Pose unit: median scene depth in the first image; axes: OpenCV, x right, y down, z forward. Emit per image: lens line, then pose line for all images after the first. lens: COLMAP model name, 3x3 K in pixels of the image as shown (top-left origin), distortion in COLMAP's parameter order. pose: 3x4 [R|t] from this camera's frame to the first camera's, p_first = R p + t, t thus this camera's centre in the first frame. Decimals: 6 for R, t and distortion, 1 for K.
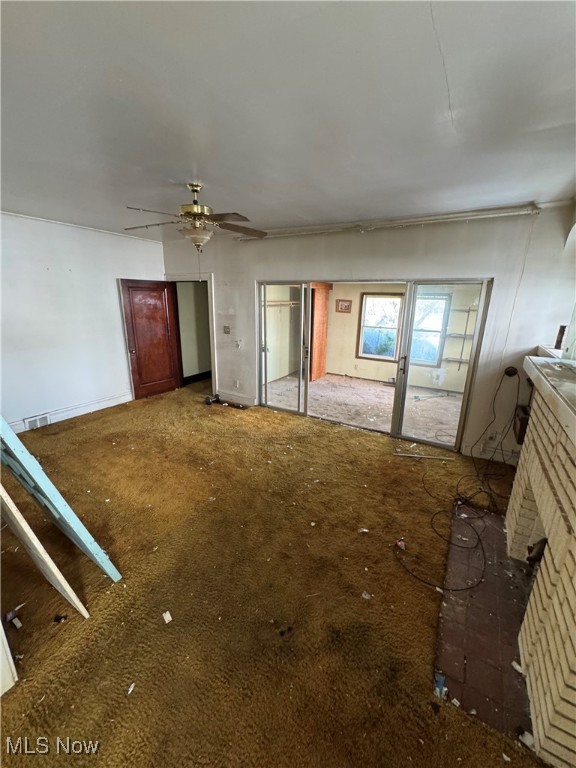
lens RADIAL K [[307.8, 0, 288.3], [0, 307.8, 382.0], [0, 0, 1]] dist [-0.004440, 0.000958]
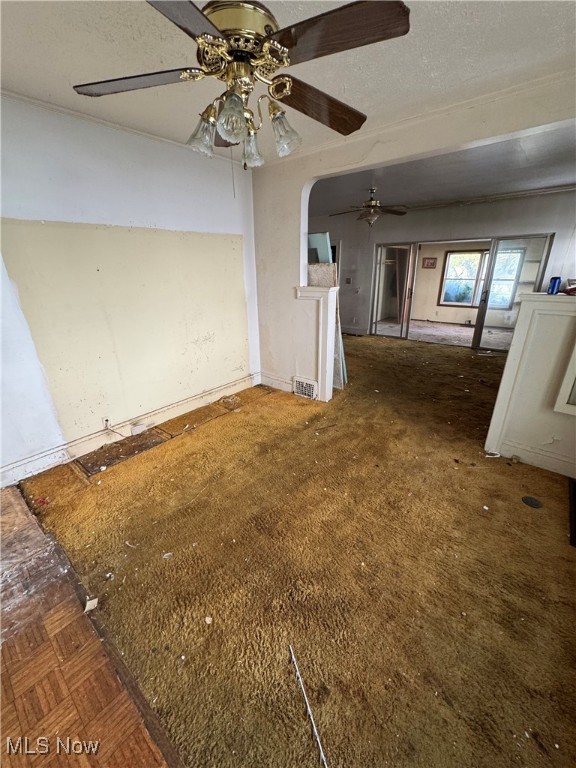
lens RADIAL K [[307.8, 0, 286.2], [0, 307.8, 383.9], [0, 0, 1]] dist [-0.004440, 0.000958]
pose [[0.986238, 0.022837, -0.163749, -0.236408], [-0.007185, 0.995399, 0.095551, 0.167314], [0.165178, -0.093059, 0.981864, -0.482966]]
